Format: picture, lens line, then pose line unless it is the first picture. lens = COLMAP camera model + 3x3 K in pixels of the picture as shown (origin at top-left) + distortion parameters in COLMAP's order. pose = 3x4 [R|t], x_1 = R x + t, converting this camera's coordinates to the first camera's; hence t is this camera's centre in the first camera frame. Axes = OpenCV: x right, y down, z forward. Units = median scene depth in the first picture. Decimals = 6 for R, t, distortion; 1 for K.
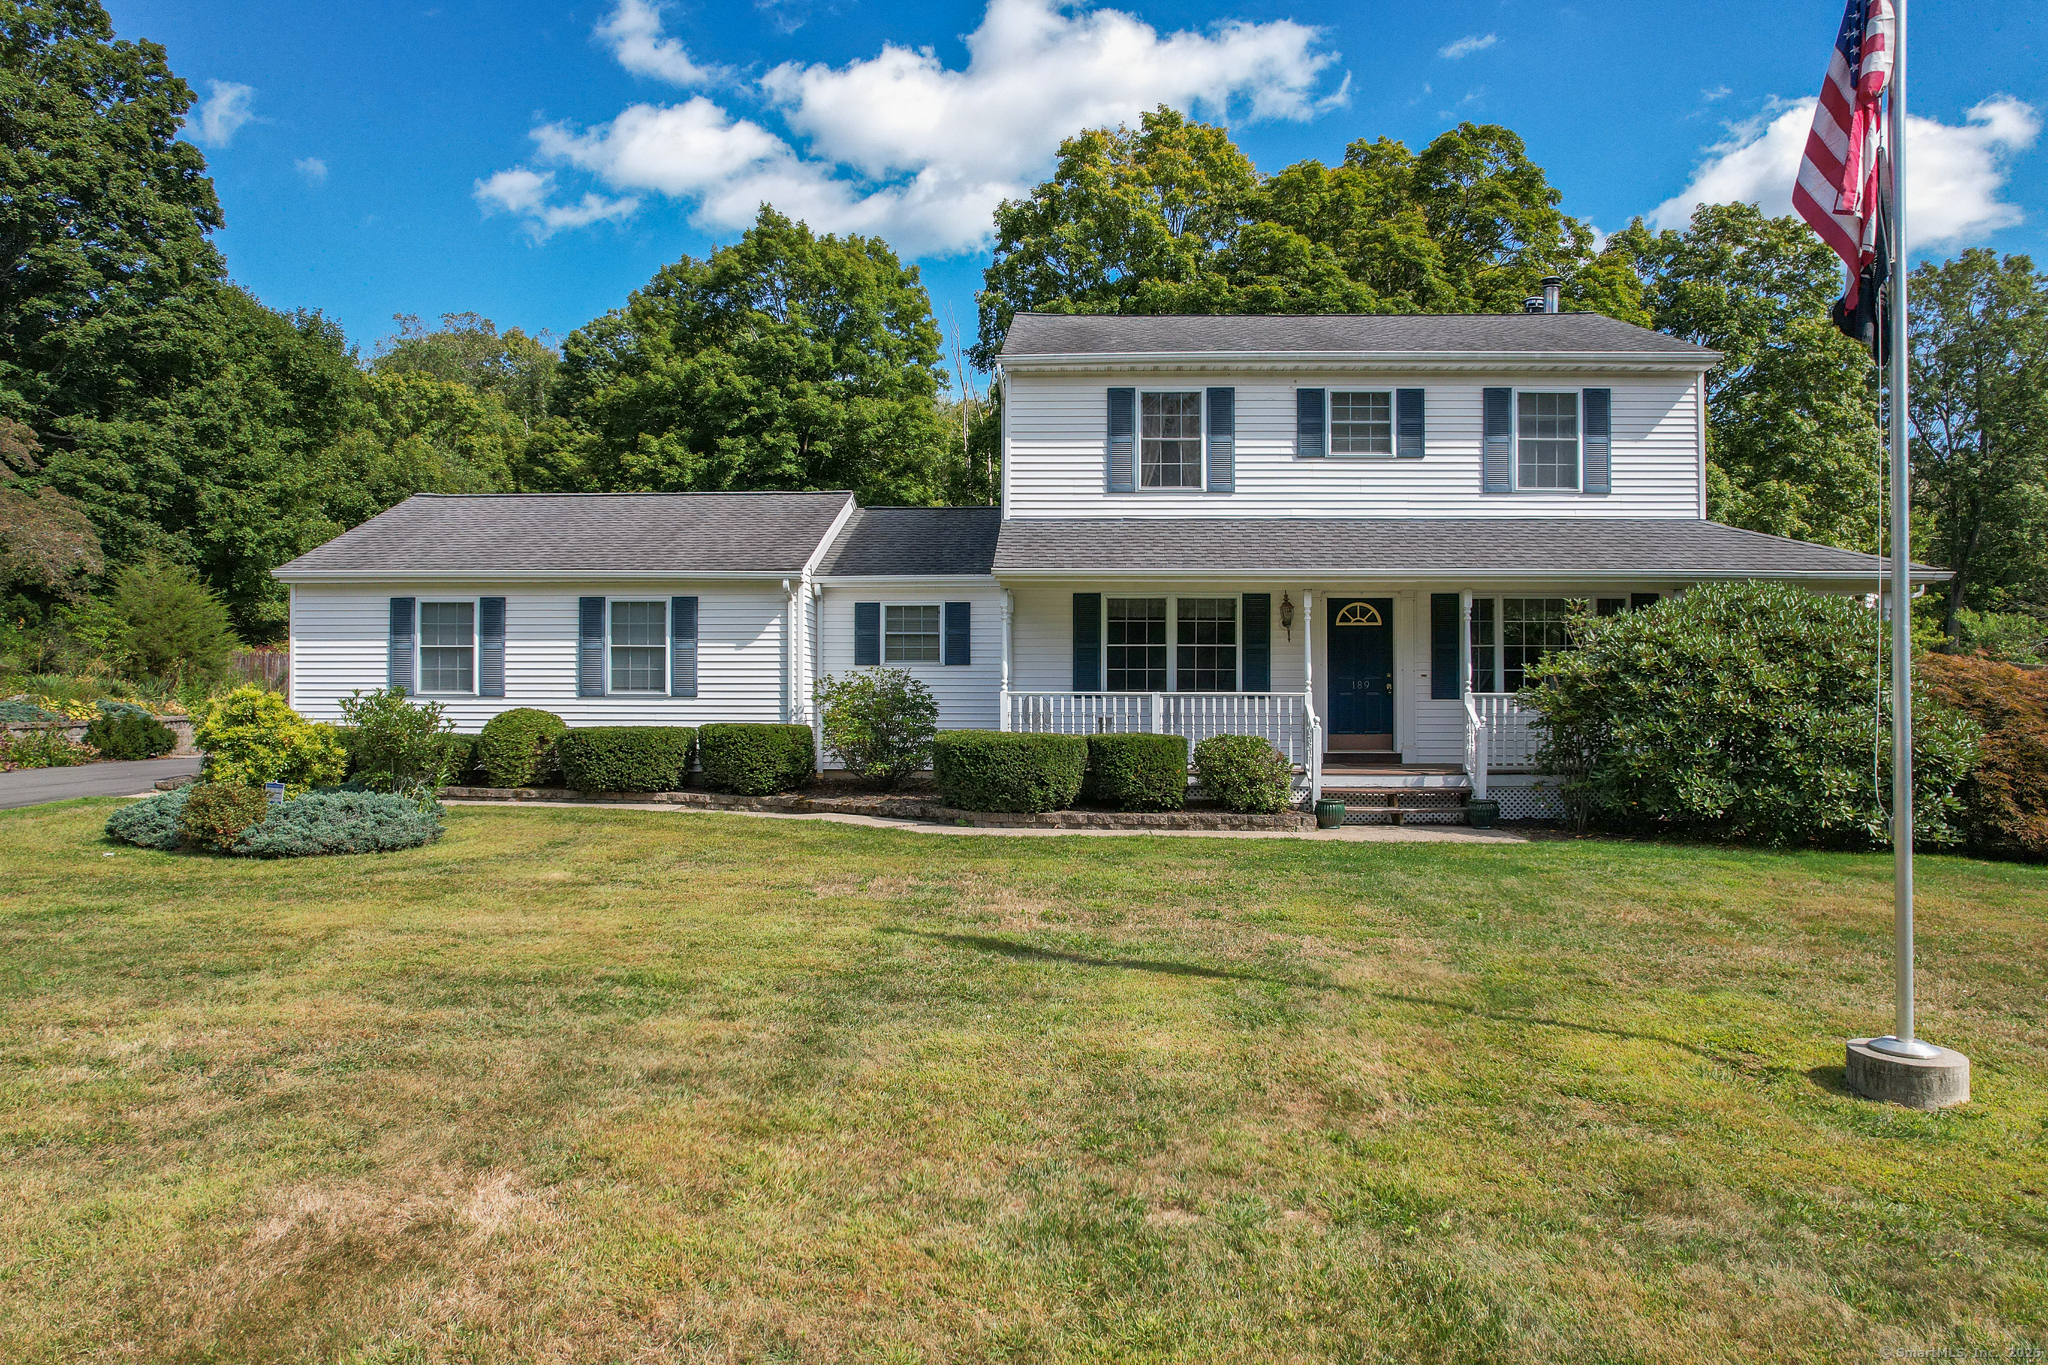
lens RADIAL K [[1306.1, 0, 1029.6], [0, 1306.1, 685.9], [0, 0, 1]] dist [-0.076935, 0.070274]
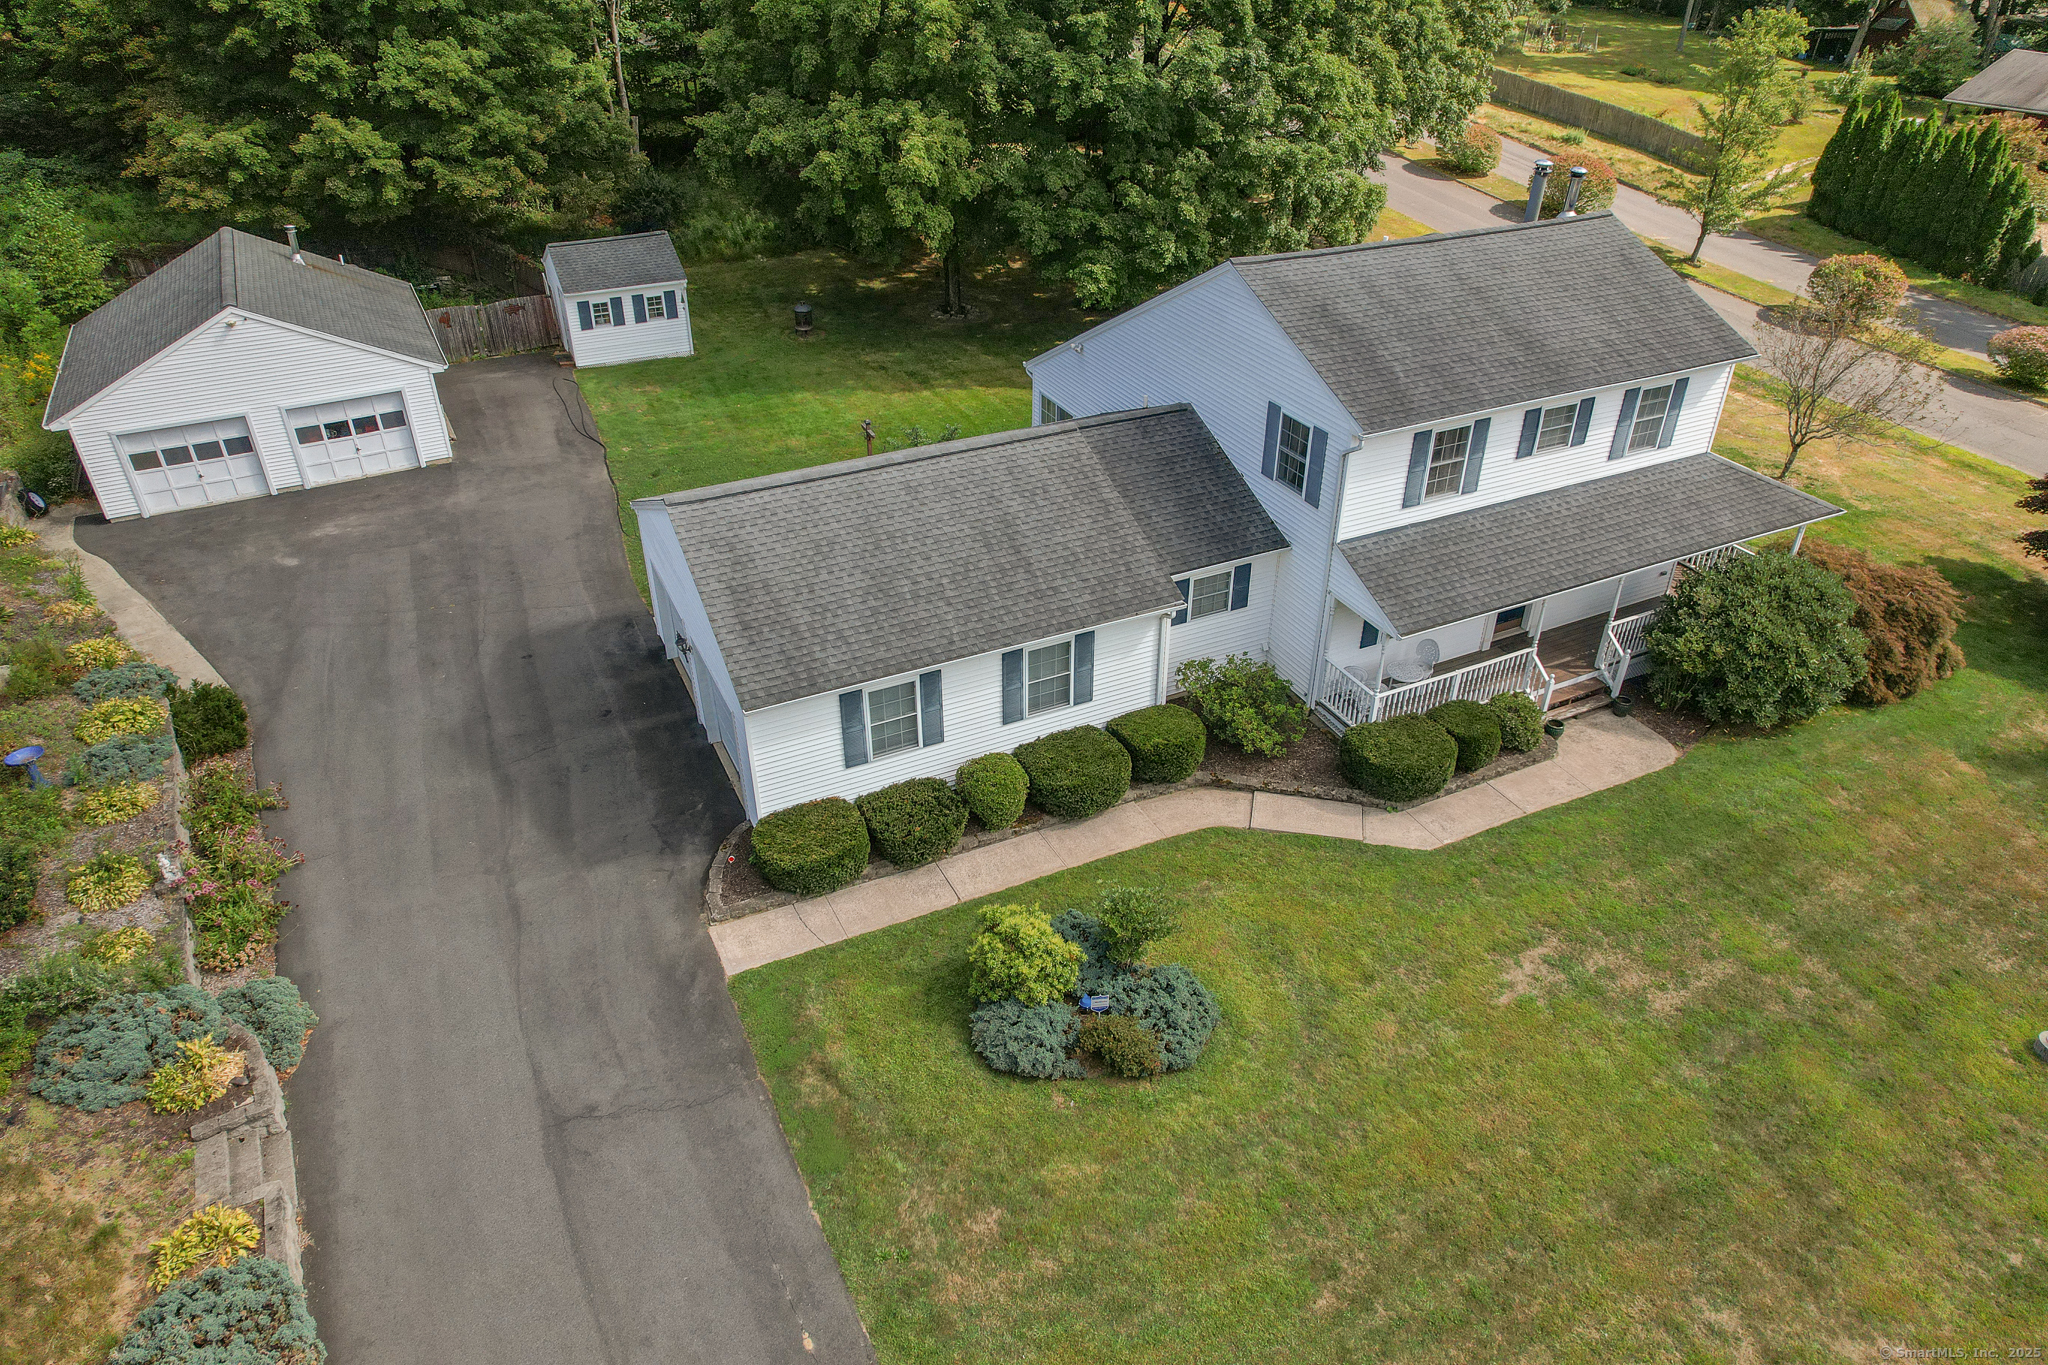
lens RADIAL K [[1306.1, 0, 1029.6], [0, 1306.1, 685.9], [0, 0, 1]] dist [-0.076935, 0.070274]
pose [[0.880287, -0.258675, 0.397721, -0.837175], [-0.002905, 0.835339, 0.549728, -0.716104], [-0.474433, -0.485073, 0.734586, 0.135324]]
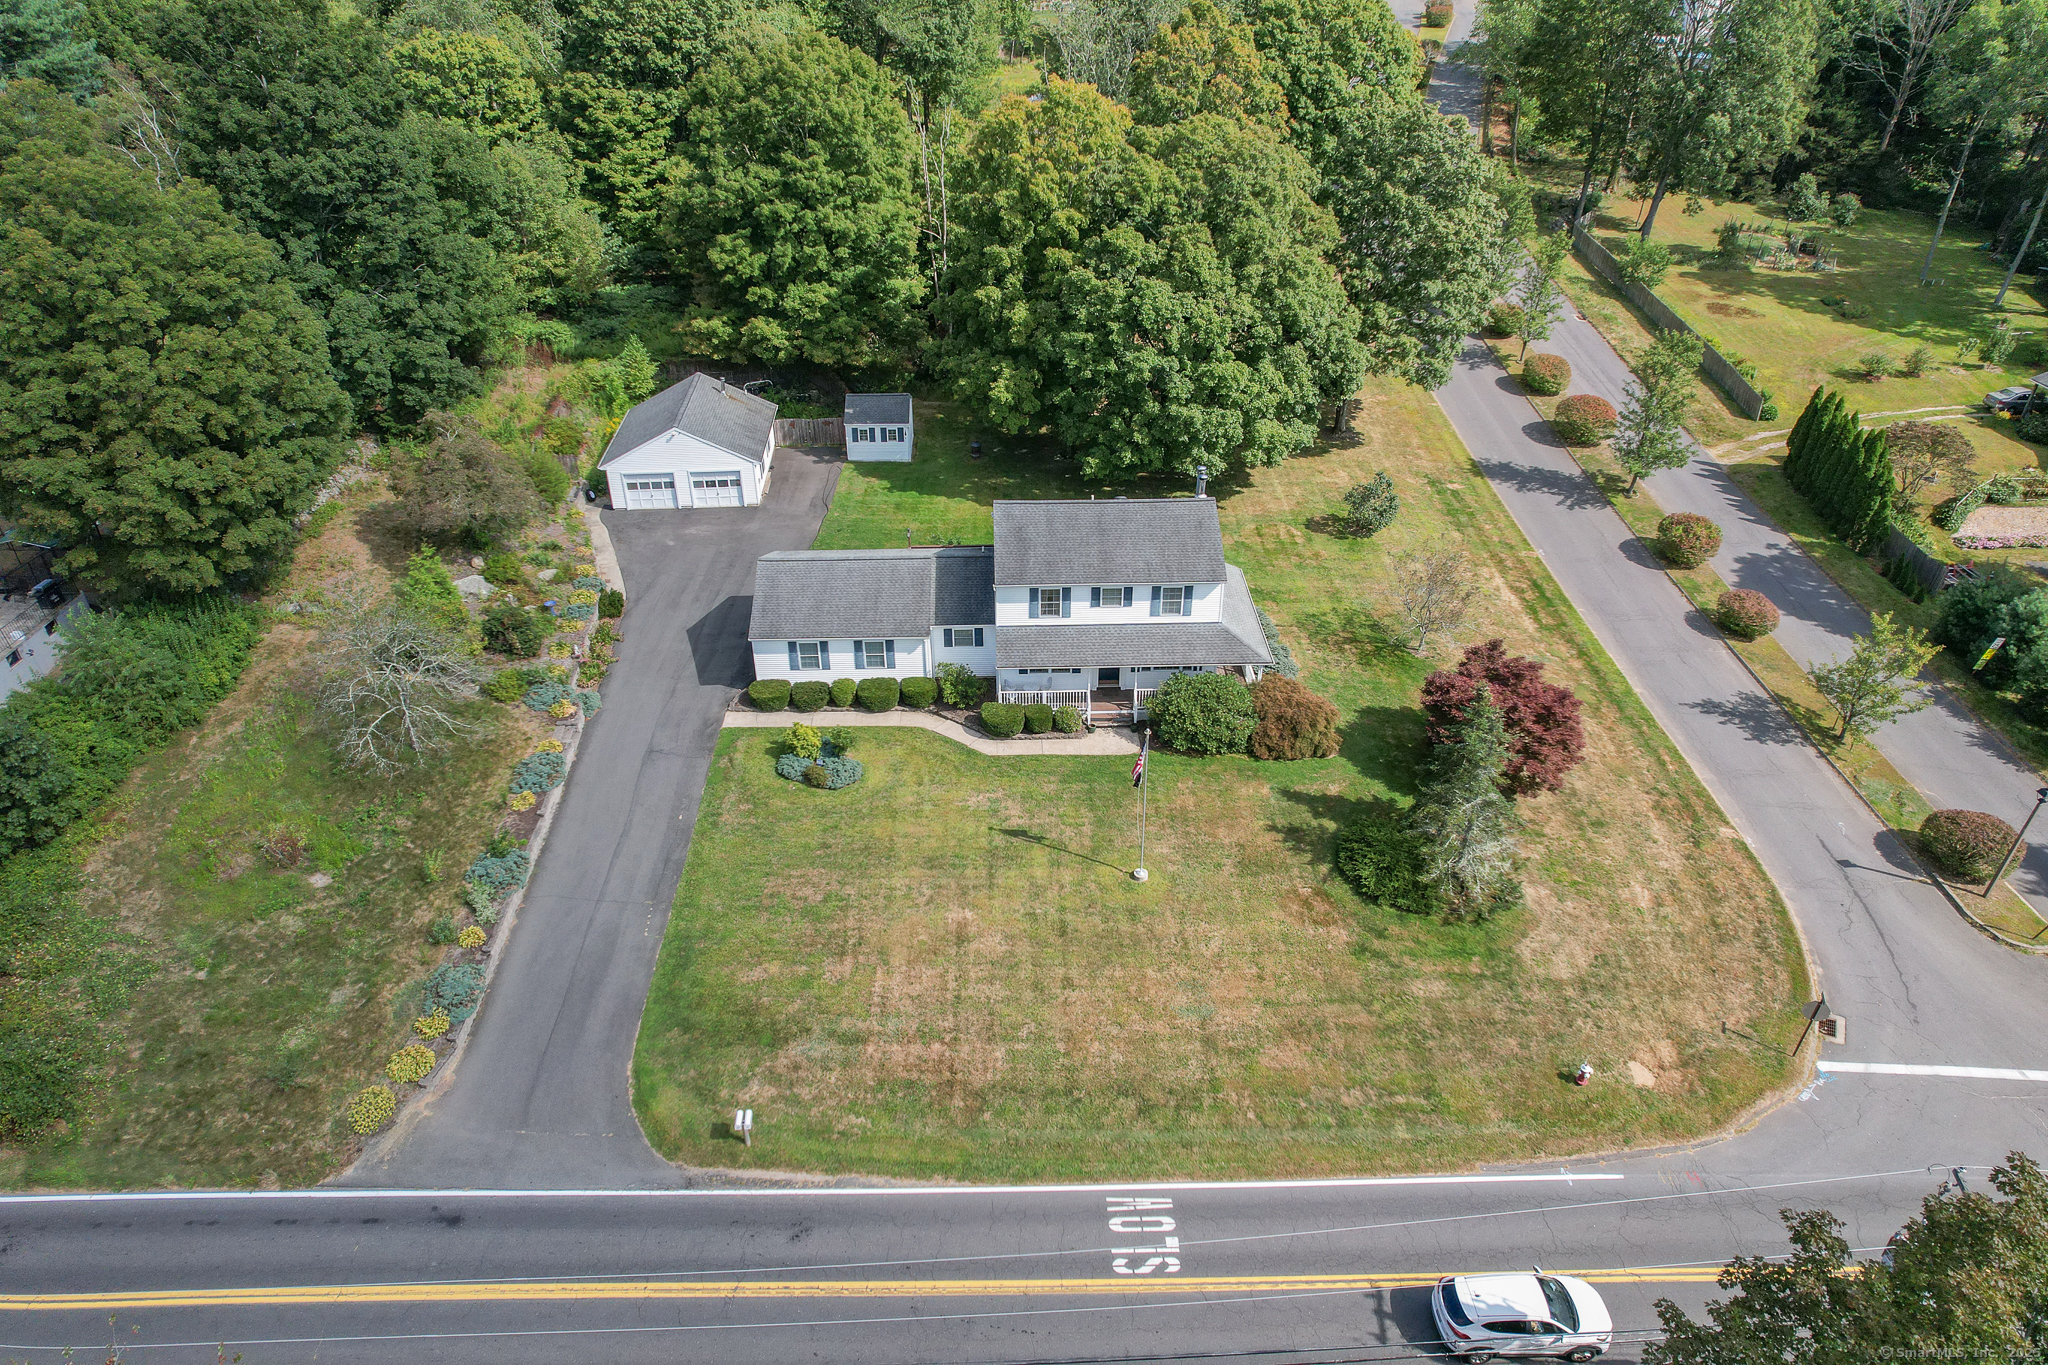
lens RADIAL K [[1306.1, 0, 1029.6], [0, 1306.1, 685.9], [0, 0, 1]] dist [-0.076935, 0.070274]
pose [[0.997838, -0.039547, 0.052498, -0.110091], [0.004206, 0.835510, 0.549459, -1.723621], [-0.065592, -0.548050, 0.833870, -1.680553]]
